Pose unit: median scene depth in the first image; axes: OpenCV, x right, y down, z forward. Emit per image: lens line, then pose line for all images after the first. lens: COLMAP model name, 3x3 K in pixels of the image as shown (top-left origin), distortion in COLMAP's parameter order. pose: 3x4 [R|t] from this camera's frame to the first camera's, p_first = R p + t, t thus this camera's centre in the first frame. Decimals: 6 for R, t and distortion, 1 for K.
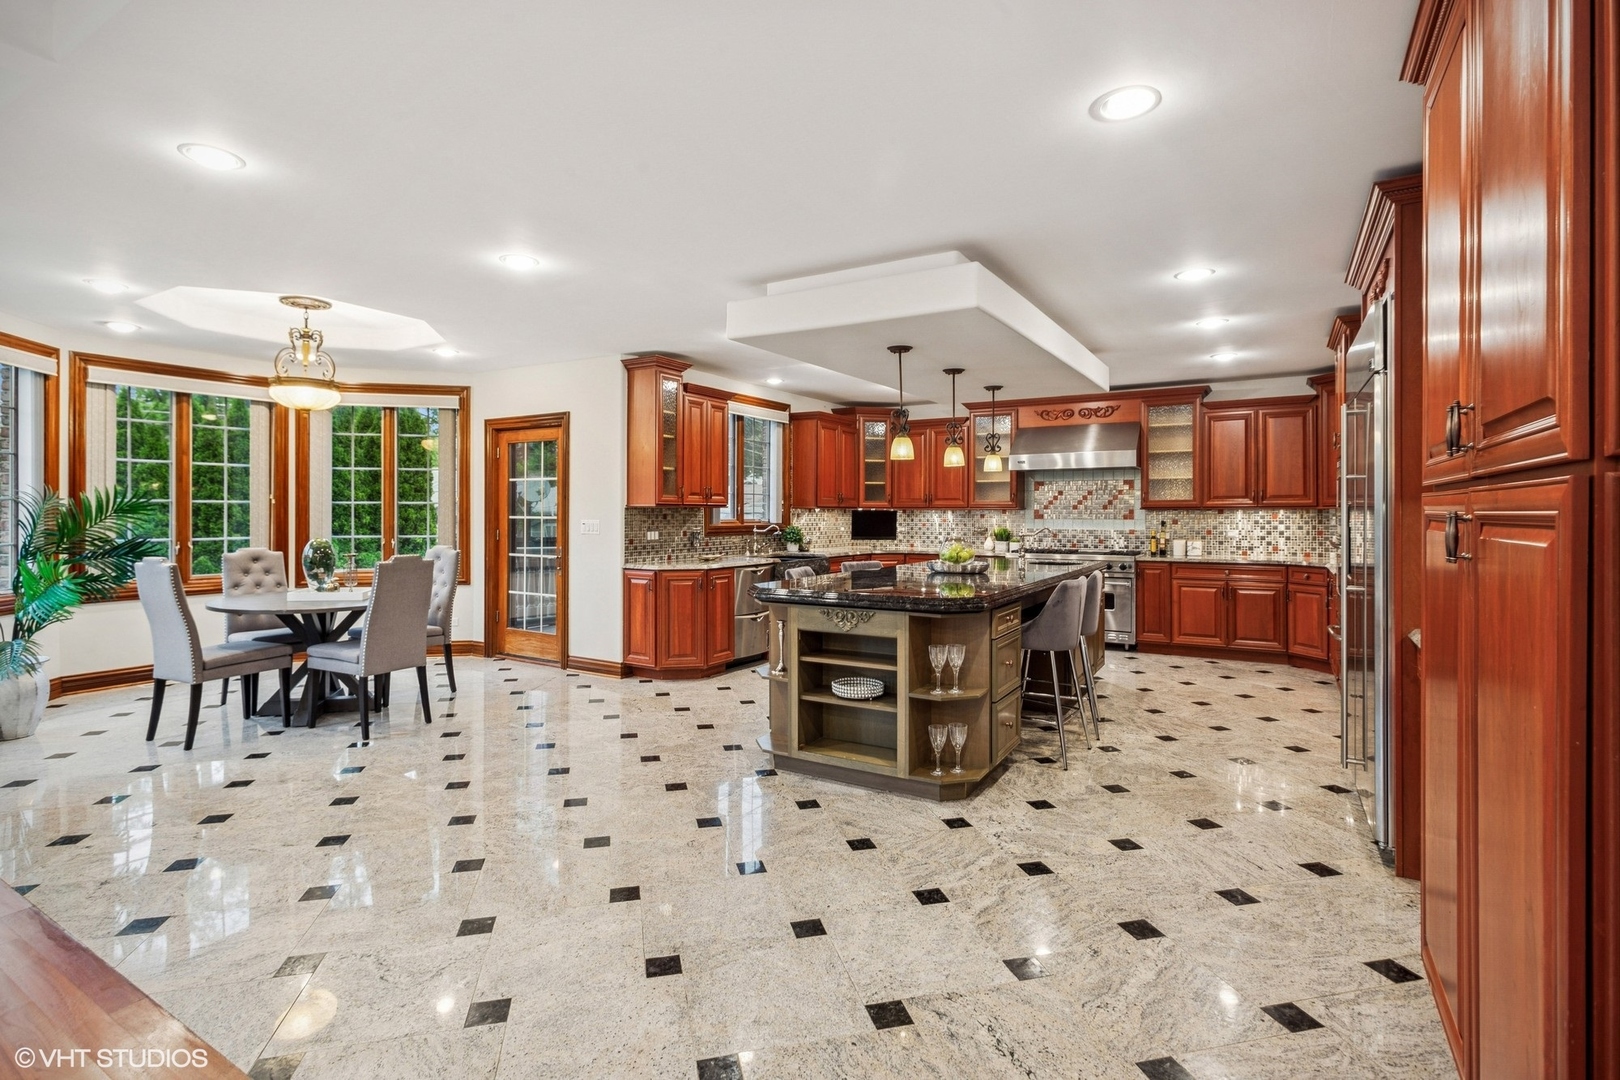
lens RADIAL K [[775.6, 0, 813.2], [0, 775.6, 514.1], [0, 0, 1]] dist [-0.001195, 0.000278]
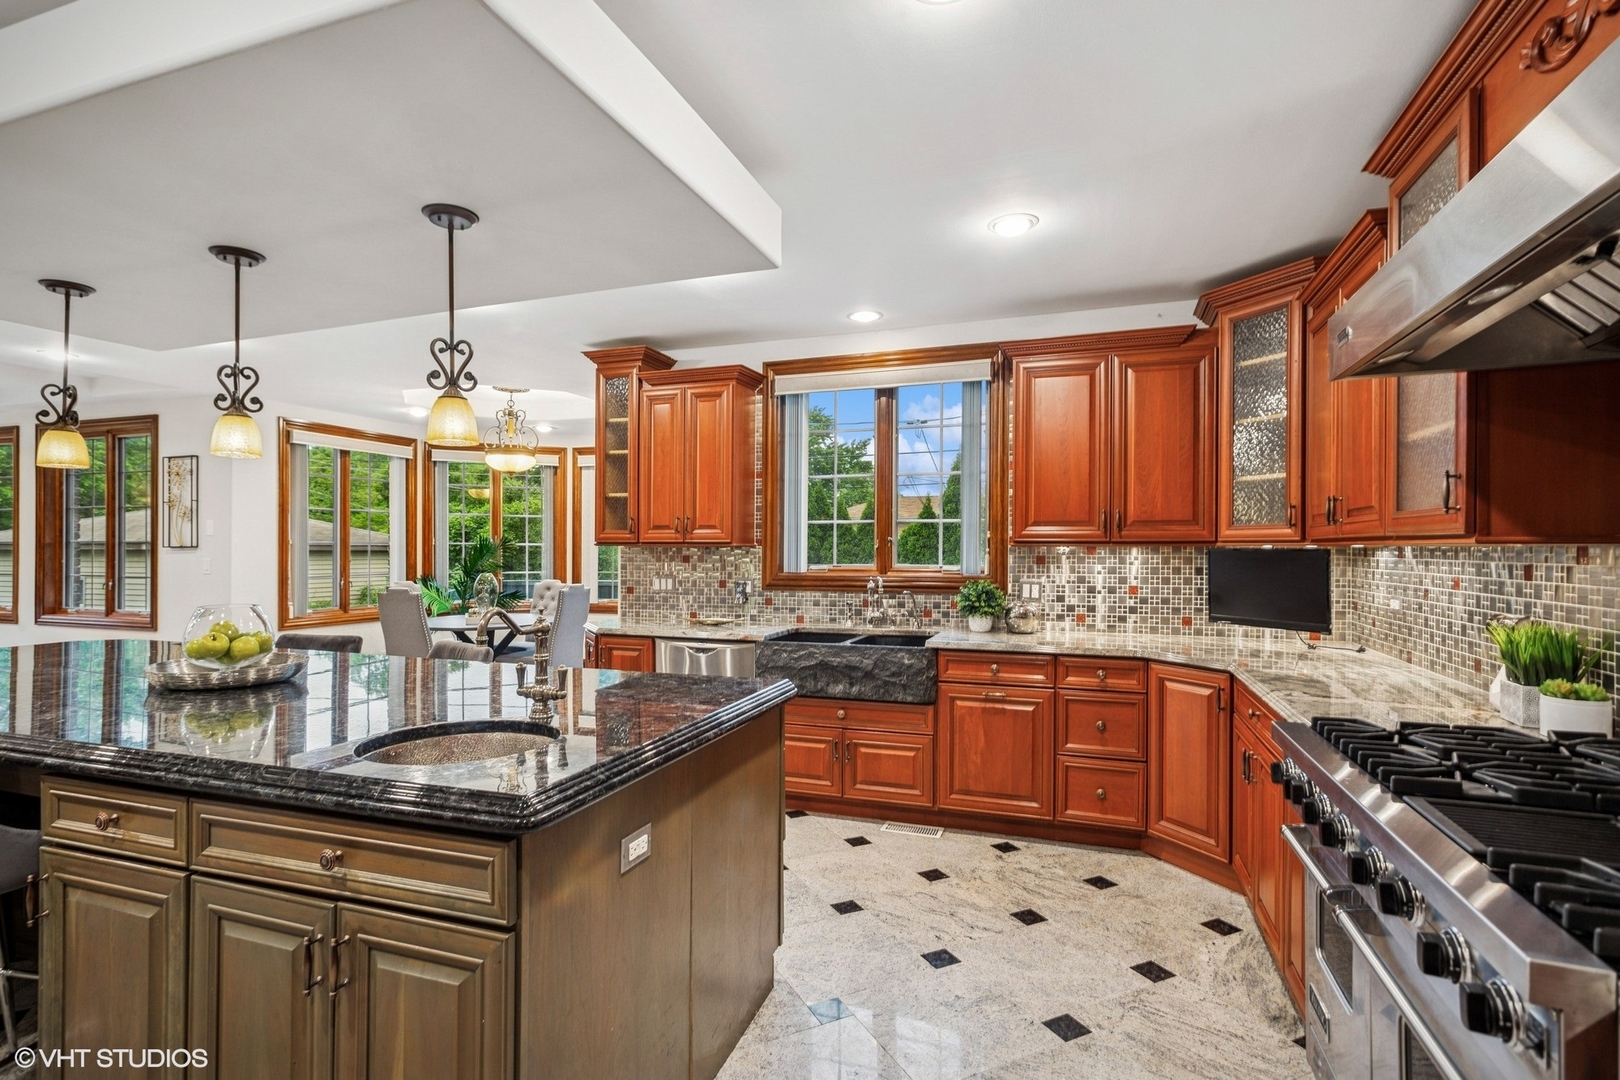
lens RADIAL K [[777.0, 0, 830.5], [0, 777.0, 551.4], [0, 0, 1]] dist [0.001346, 0.000970]
pose [[0.211821, 0.000773, -0.977308, 0.518062], [-0.002978, 0.999996, 0.000145, -0.004287], [0.977304, 0.002880, 0.211822, 0.909737]]
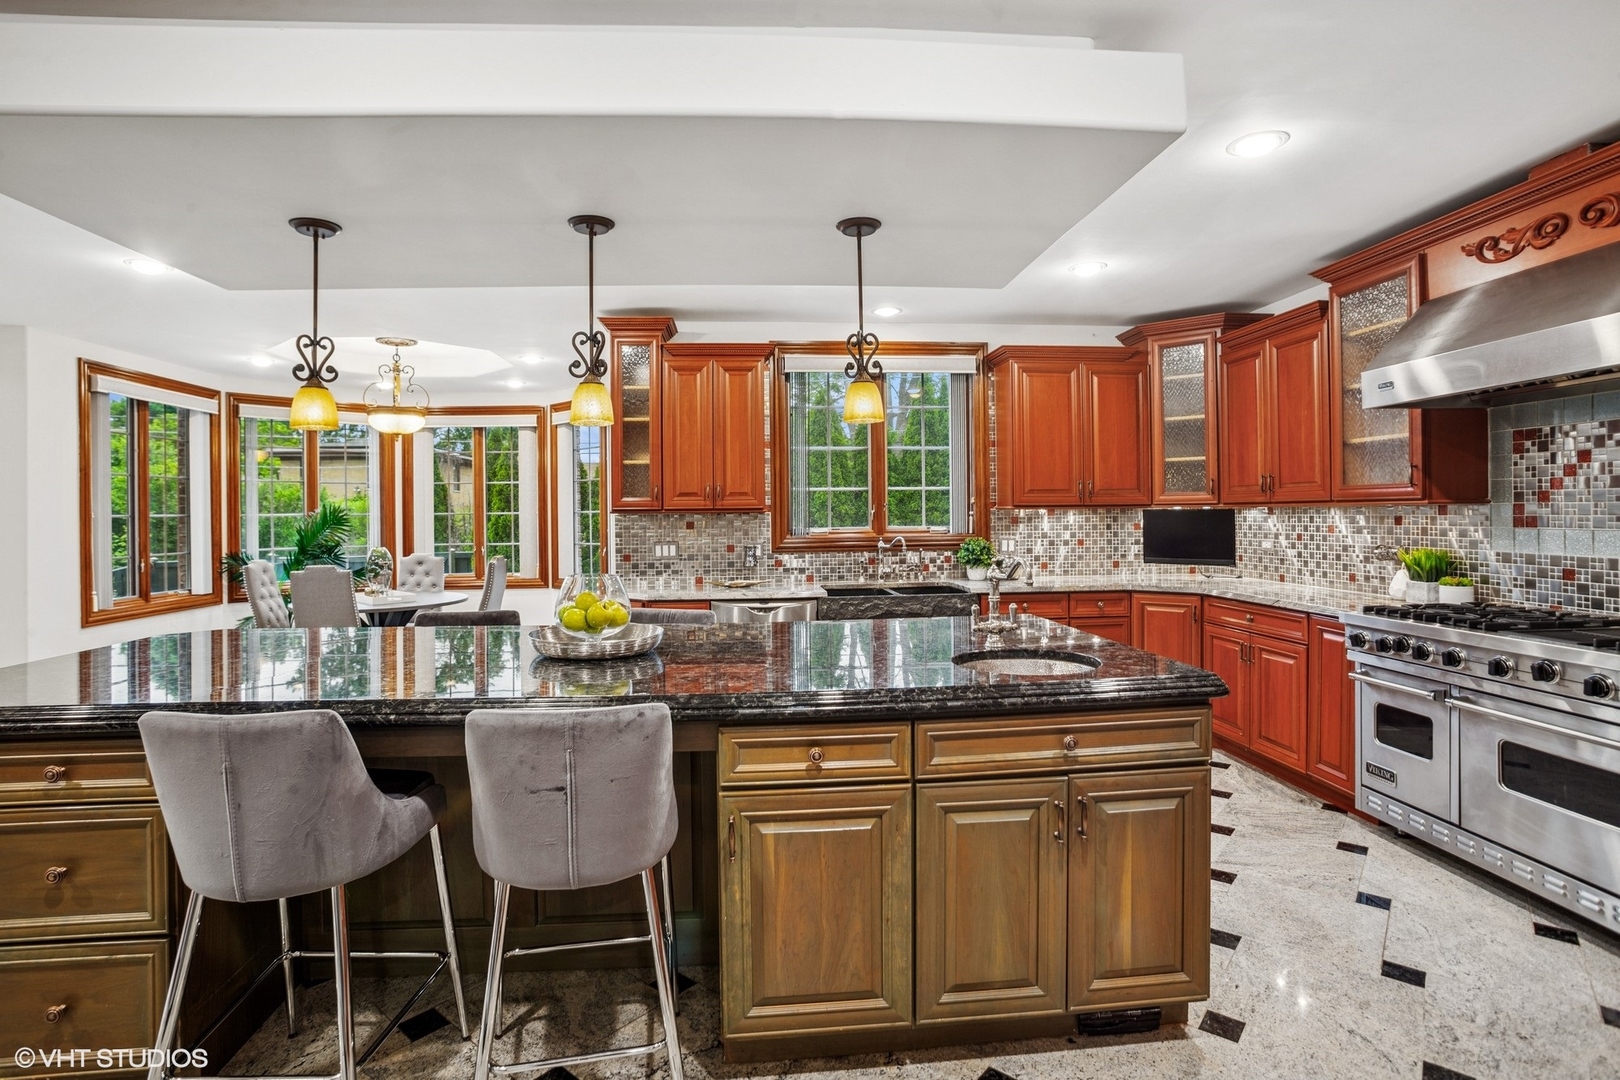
lens RADIAL K [[785.6, 0, 811.8], [0, 785.6, 522.6], [0, 0, 1]] dist [-0.072754, 0.028580]
pose [[0.589064, -0.000483, -0.808086, 0.459484], [0.011188, 0.999909, 0.007558, -0.003862], [0.808009, -0.013493, 0.589016, 0.601854]]
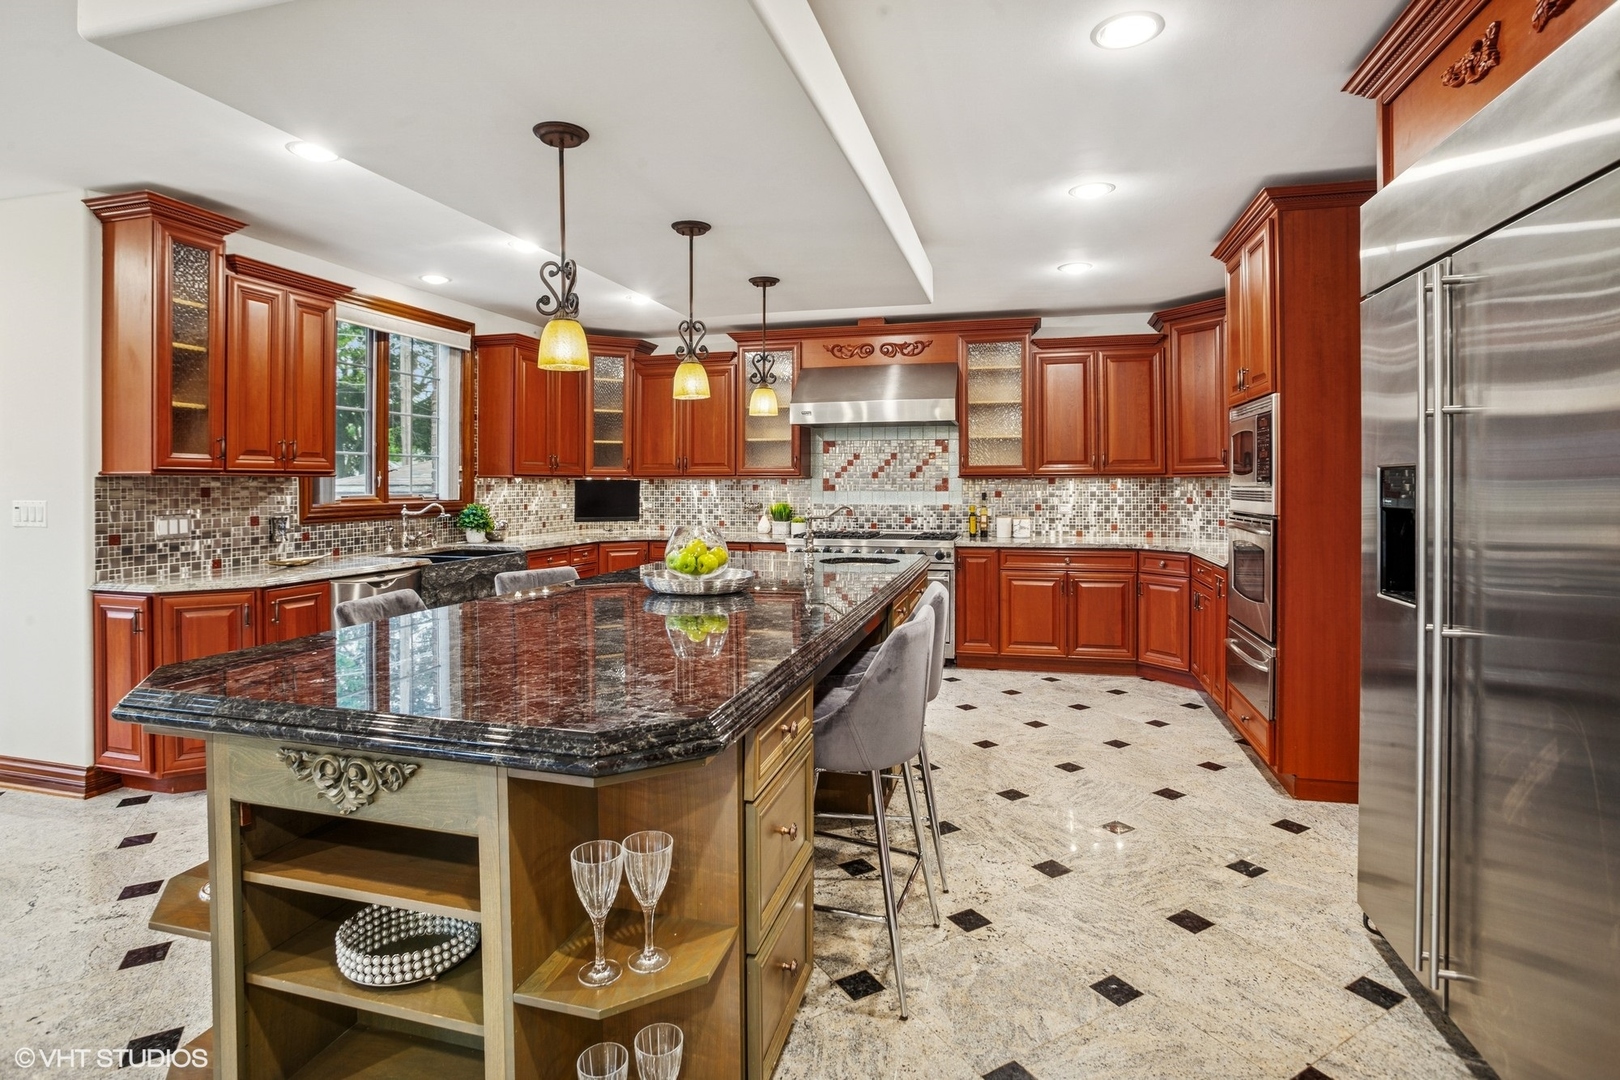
lens RADIAL K [[801.1, 0, 812.2], [0, 801.1, 484.7], [0, 0, 1]] dist [-0.095656, 0.052889]
pose [[0.963050, -0.004113, 0.269291, 0.080170], [0.003751, 0.999991, 0.001856, -0.001625], [-0.269296, -0.000777, 0.963057, 0.310598]]
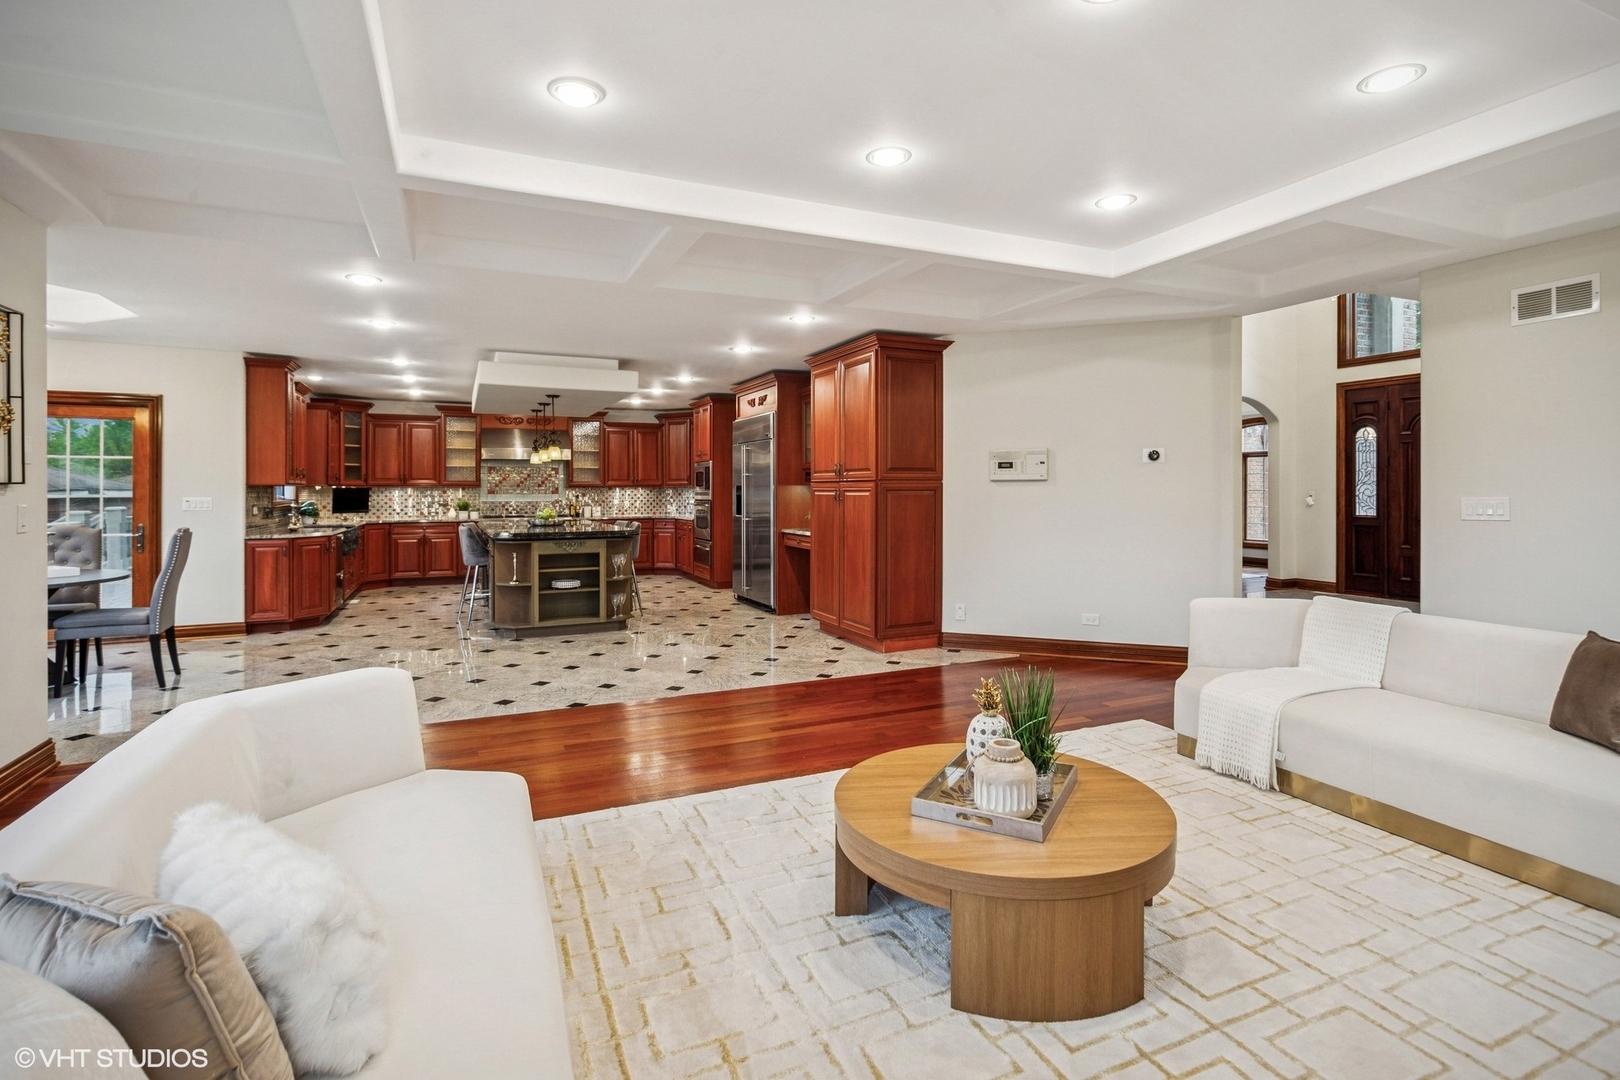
lens RADIAL K [[763.9, 0, 799.9], [0, 763.9, 489.0], [0, 0, 1]] dist [0.000525, 0.000190]
pose [[0.574164, -0.002298, 0.818737, -0.610322], [0.003354, 0.999994, 0.000455, -0.001714], [-0.818733, 0.002485, 0.574169, -0.279026]]
